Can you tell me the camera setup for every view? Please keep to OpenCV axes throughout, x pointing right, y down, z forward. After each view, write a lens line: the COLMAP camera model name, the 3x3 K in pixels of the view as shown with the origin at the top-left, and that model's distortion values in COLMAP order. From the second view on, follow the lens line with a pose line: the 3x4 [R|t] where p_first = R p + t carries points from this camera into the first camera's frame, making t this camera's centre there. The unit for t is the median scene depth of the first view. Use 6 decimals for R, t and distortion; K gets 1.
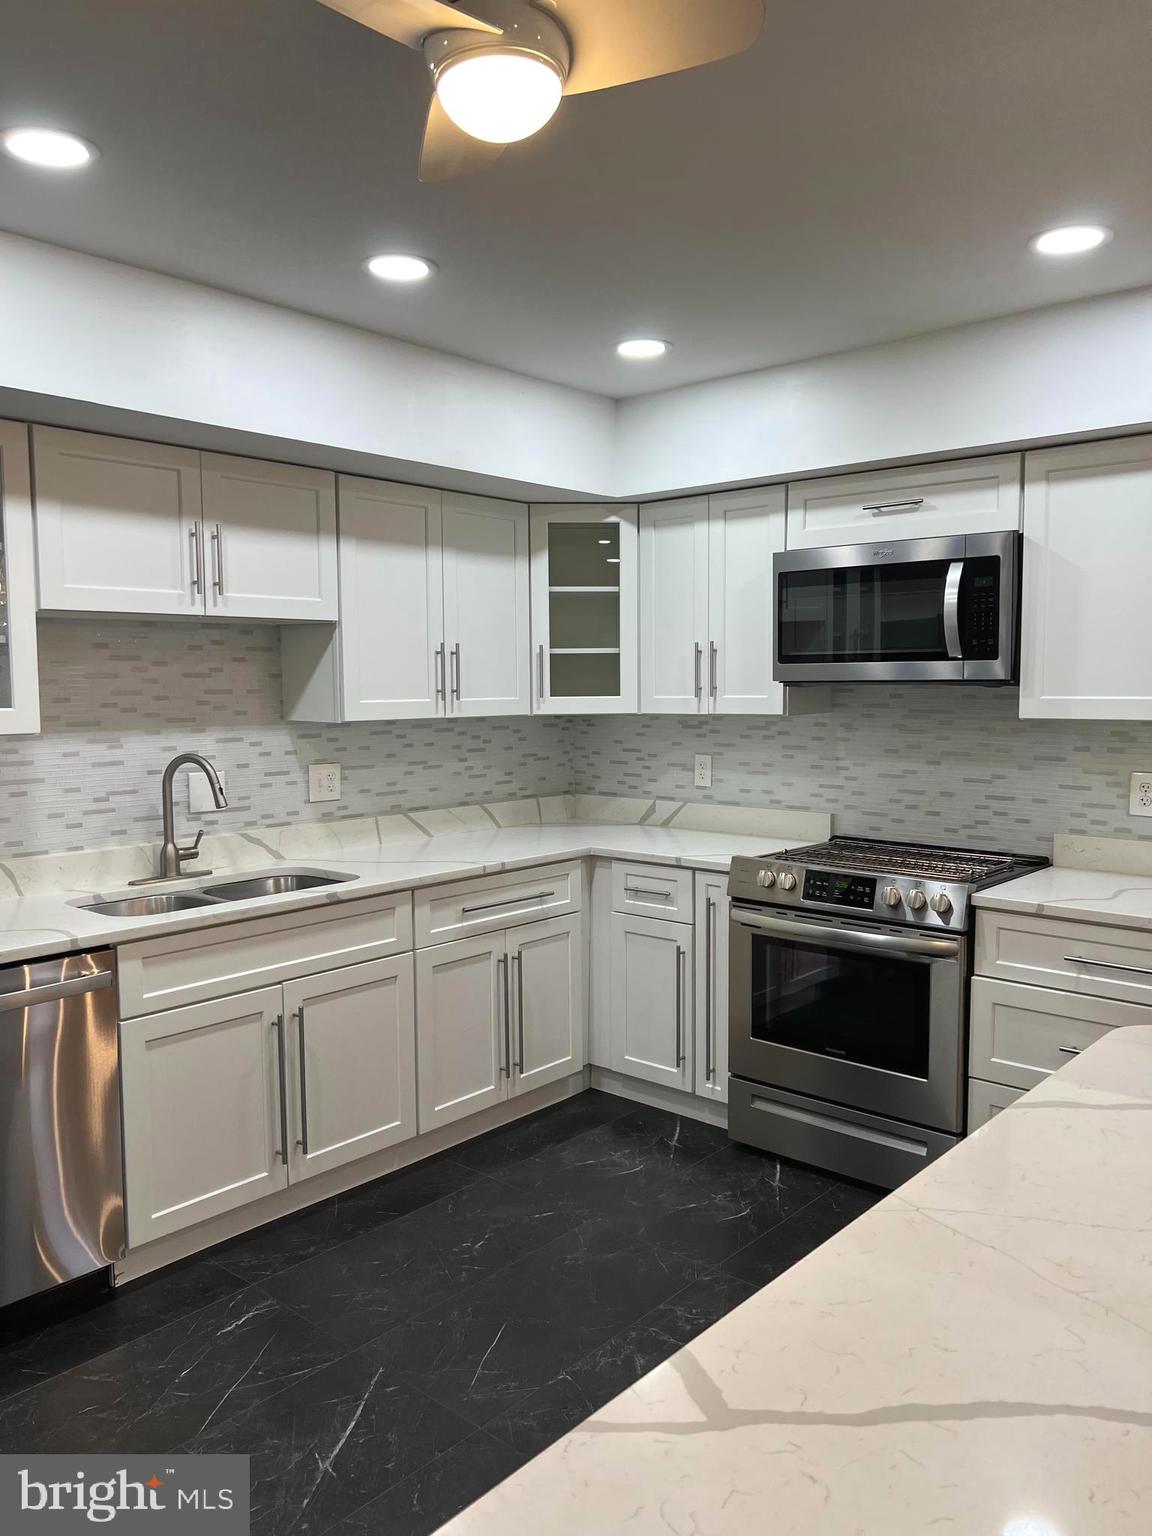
lens RADIAL K [[1155.8, 0, 573.5], [0, 1155.8, 764.4], [0, 0, 1]] dist [0.038925, -0.060981]
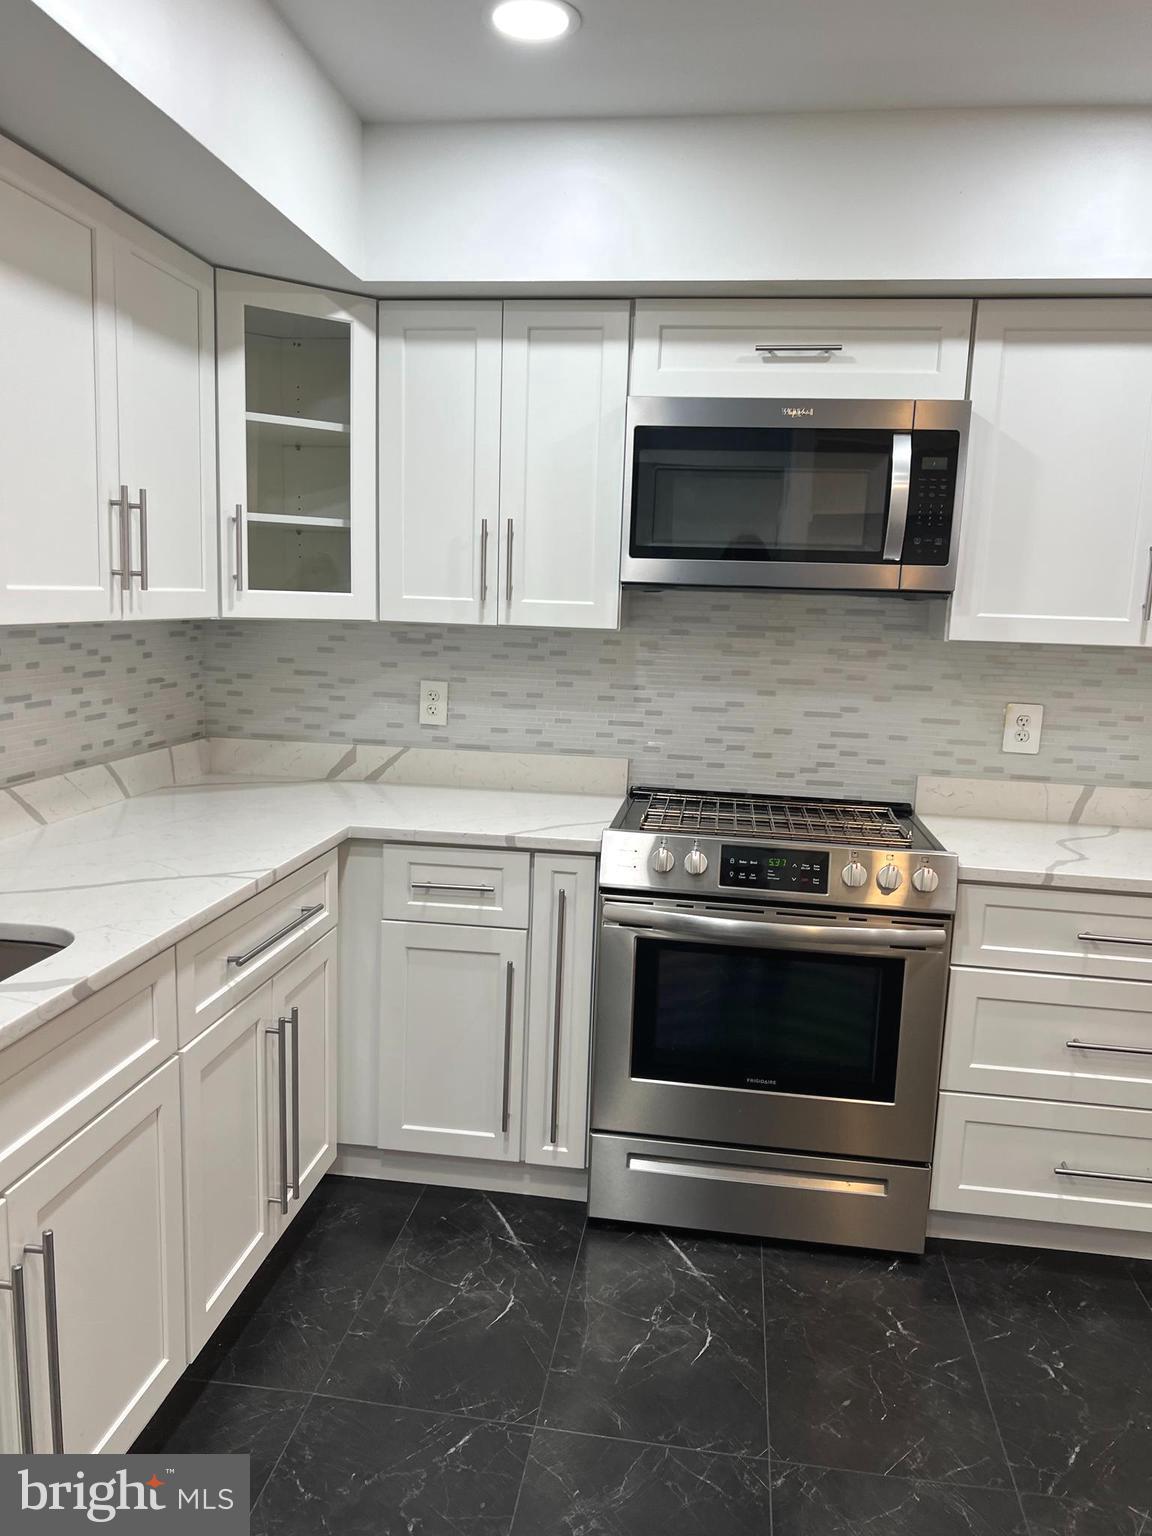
lens RADIAL K [[1155.8, 0, 573.9], [0, 1155.8, 775.1], [0, 0, 1]] dist [0.038925, -0.060981]
pose [[0.833189, -0.049730, 0.550748, -0.248086], [0.000988, 0.996080, 0.088446, -0.015547], [-0.552988, -0.073148, 0.829972, 0.405708]]
